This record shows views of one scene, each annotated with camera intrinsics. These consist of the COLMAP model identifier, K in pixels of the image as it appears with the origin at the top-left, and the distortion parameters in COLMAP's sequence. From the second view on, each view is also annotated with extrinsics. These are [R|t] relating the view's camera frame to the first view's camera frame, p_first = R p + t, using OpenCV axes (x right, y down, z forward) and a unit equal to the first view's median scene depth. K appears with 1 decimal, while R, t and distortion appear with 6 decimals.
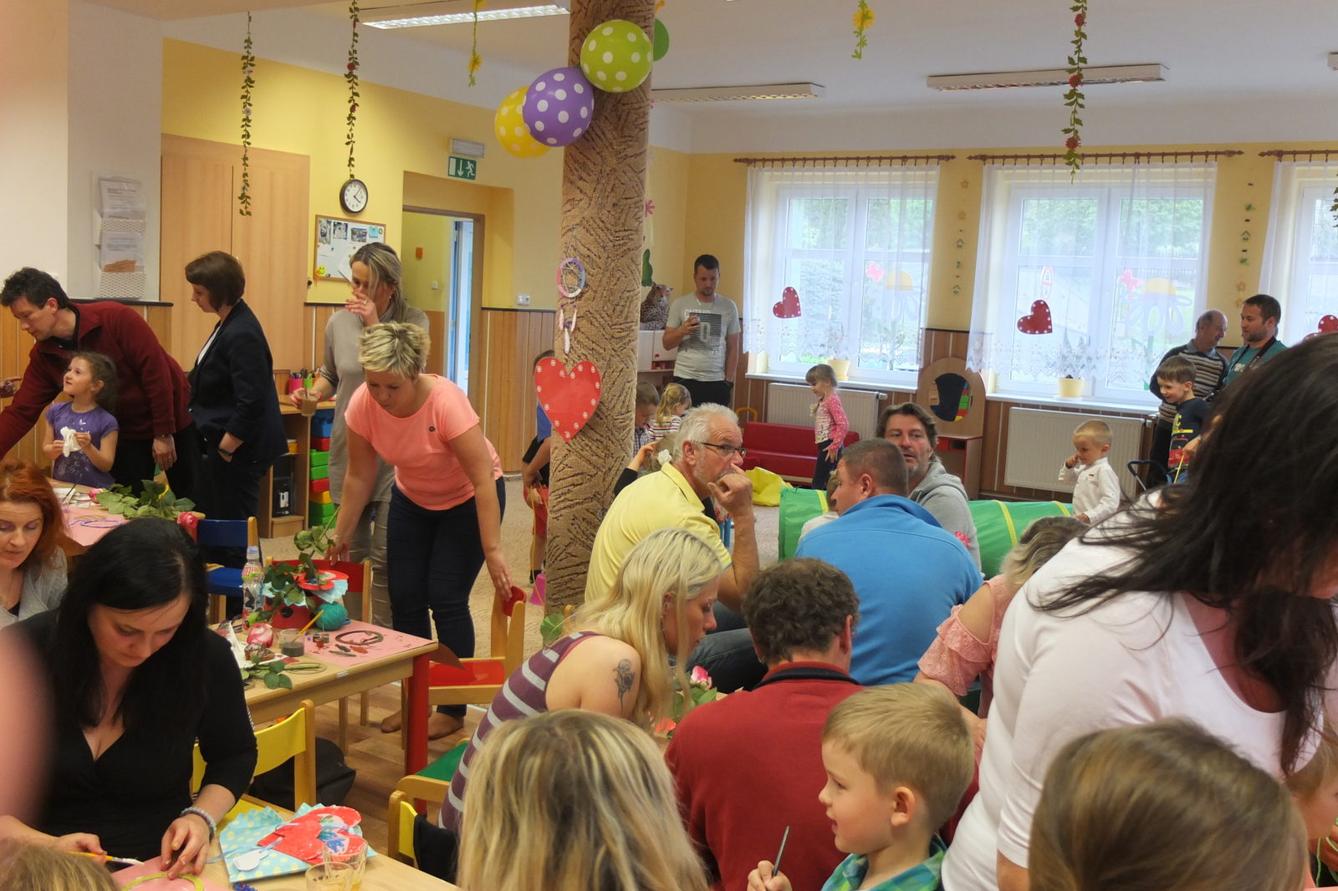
lens RADIAL K [[1290.1, 0, 669.2], [0, 1290.1, 447.2], [0, 0, 1]] dist [-0.013309, 0.000000]
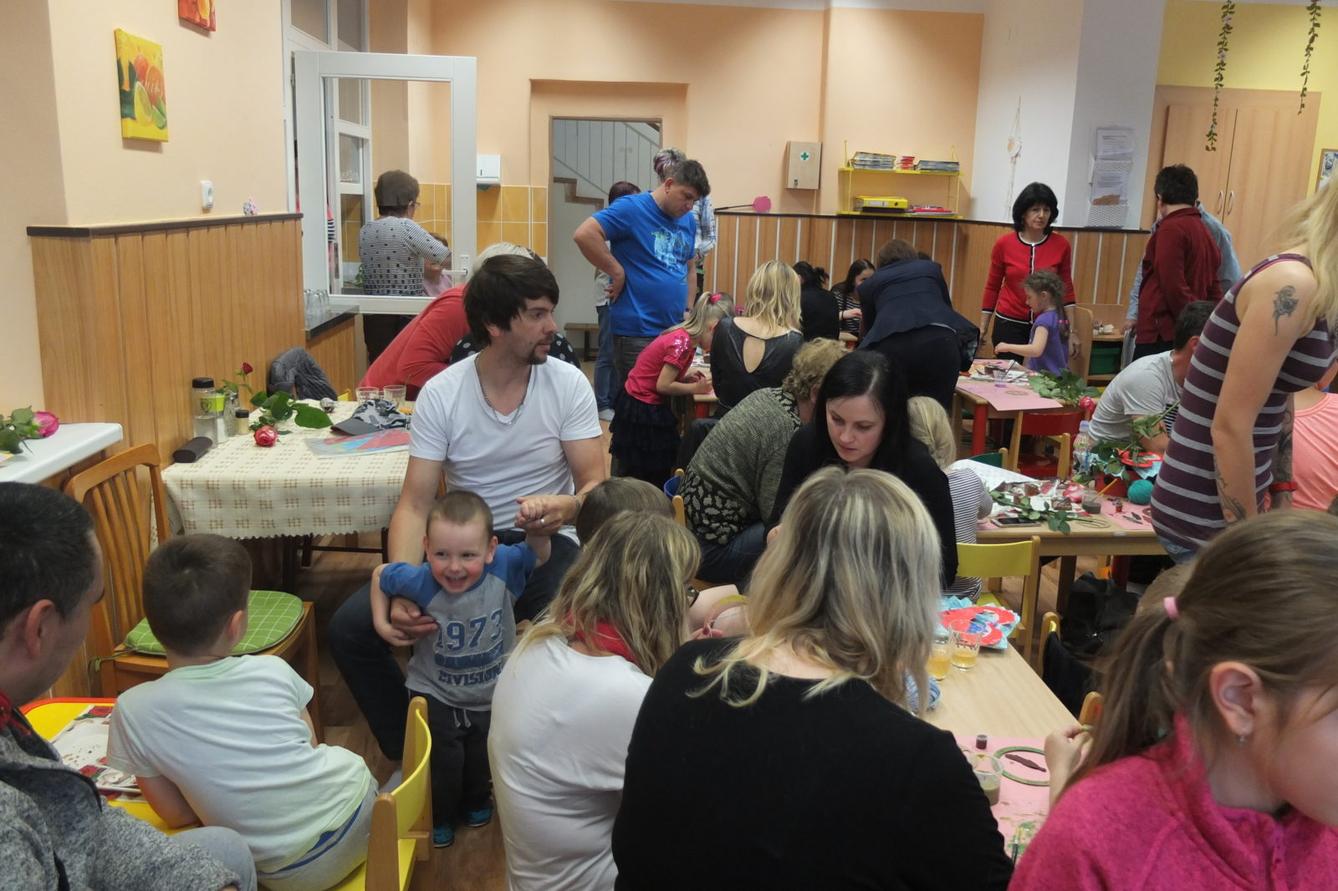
lens RADIAL K [[1122.4, 0, 669.5], [0, 1122.4, 442.3], [0, 0, 1]] dist [-0.007587, 0.011125]
pose [[0.584574, 0.139096, -0.799328, 0.220233], [-0.099234, 0.990056, 0.099713, 0.022551], [0.805249, 0.021031, 0.592564, 0.043002]]
